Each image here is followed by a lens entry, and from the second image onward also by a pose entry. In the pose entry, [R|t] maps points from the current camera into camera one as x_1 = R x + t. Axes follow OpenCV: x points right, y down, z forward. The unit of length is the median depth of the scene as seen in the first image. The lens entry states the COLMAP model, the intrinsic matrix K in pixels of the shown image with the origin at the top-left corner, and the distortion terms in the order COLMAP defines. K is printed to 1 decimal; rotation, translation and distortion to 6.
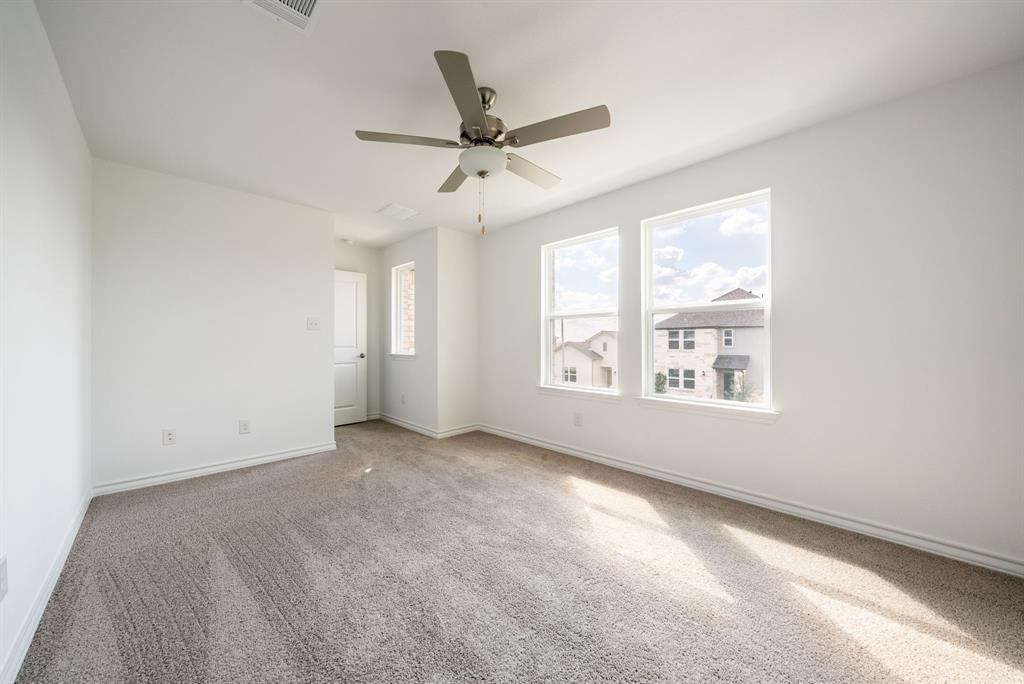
lens RADIAL K [[361.7, 0, 509.1], [0, 361.7, 343.2], [0, 0, 1]] dist [-0.001975, -0.000036]
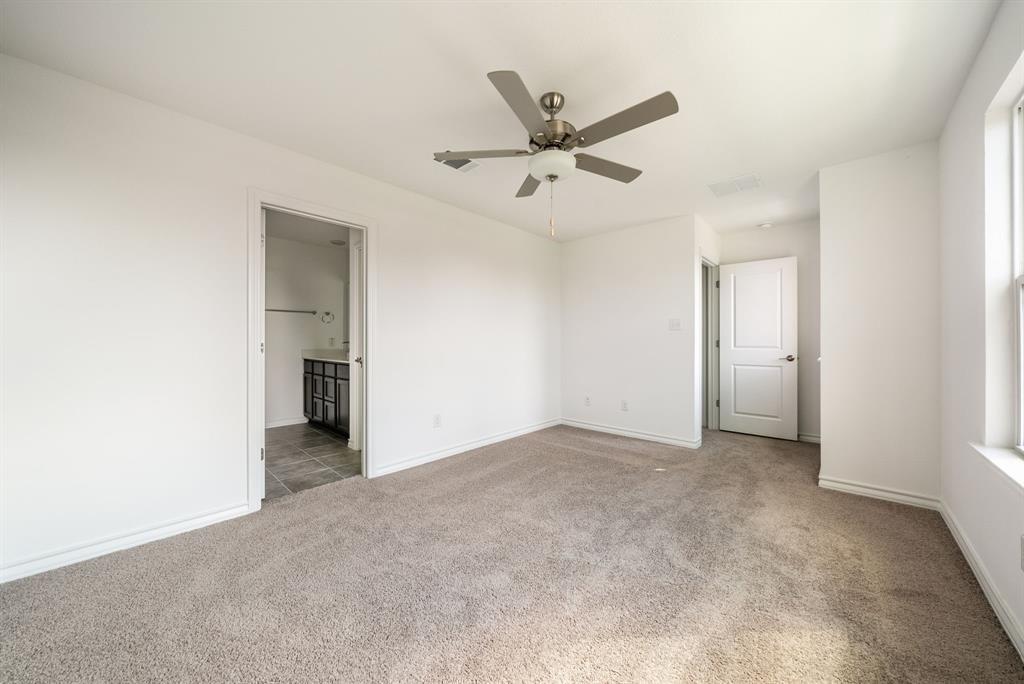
lens RADIAL K [[361.7, 0, 510.4], [0, 361.7, 337.3], [0, 0, 1]] dist [-0.001975, -0.000036]
pose [[0.045453, -0.013176, -0.998880, 0.557188], [-0.002550, 0.999908, -0.013305, -0.000668], [0.998963, 0.003152, 0.045415, 0.496455]]
